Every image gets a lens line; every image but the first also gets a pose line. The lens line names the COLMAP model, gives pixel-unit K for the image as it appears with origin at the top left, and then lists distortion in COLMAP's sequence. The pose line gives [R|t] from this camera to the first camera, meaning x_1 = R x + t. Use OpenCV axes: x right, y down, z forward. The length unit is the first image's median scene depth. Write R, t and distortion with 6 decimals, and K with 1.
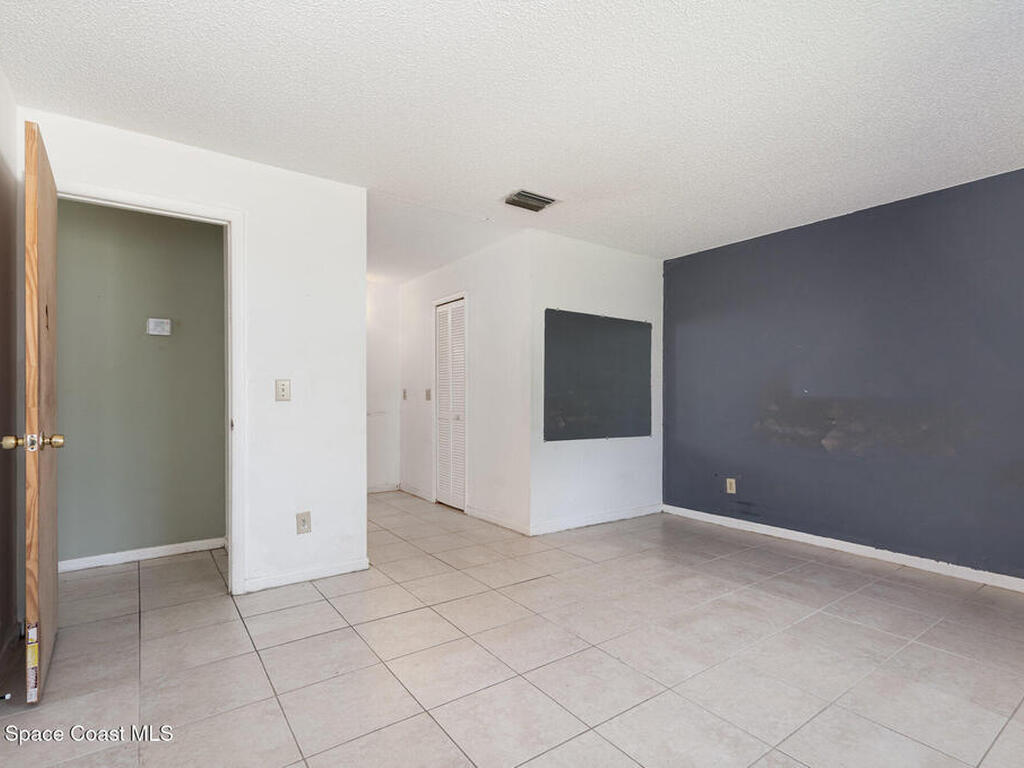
lens RADIAL K [[521.2, 0, 519.0], [0, 521.2, 390.0], [0, 0, 1]] dist [-0.000655, -0.000068]
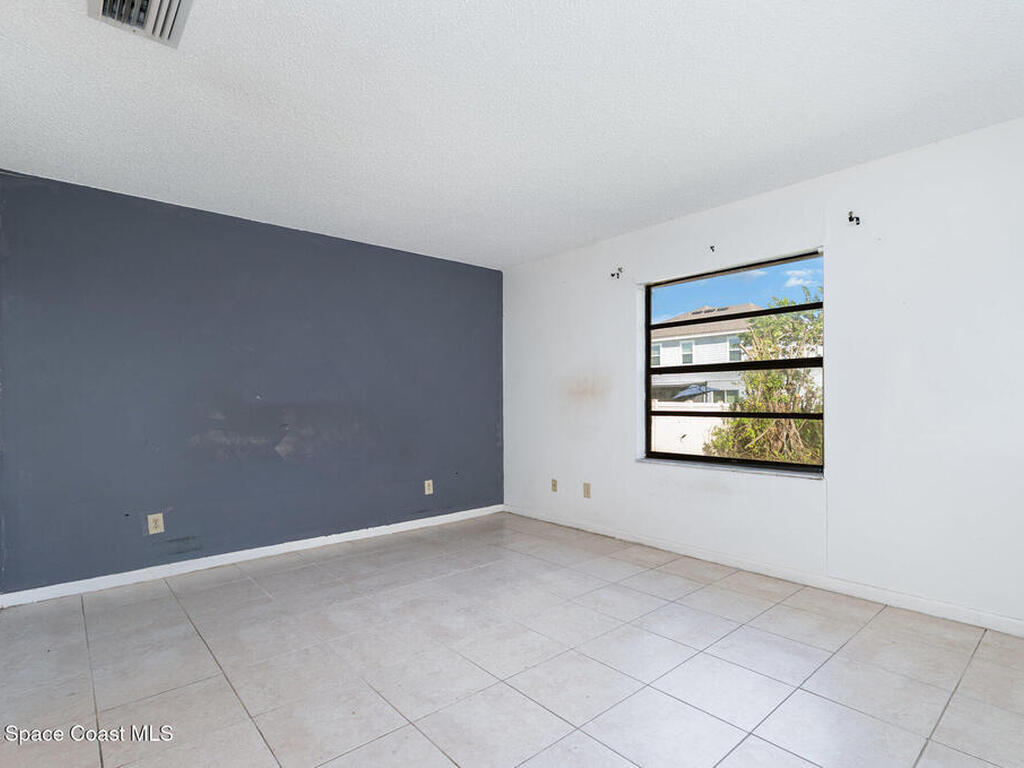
lens RADIAL K [[521.2, 0, 519.0], [0, 521.2, 390.0], [0, 0, 1]] dist [-0.000655, -0.000068]
pose [[-0.094915, 0.019796, 0.995289, -0.503977], [-0.001245, 0.999799, -0.020004, 0.007707], [-0.995485, -0.003137, -0.094871, 0.705962]]
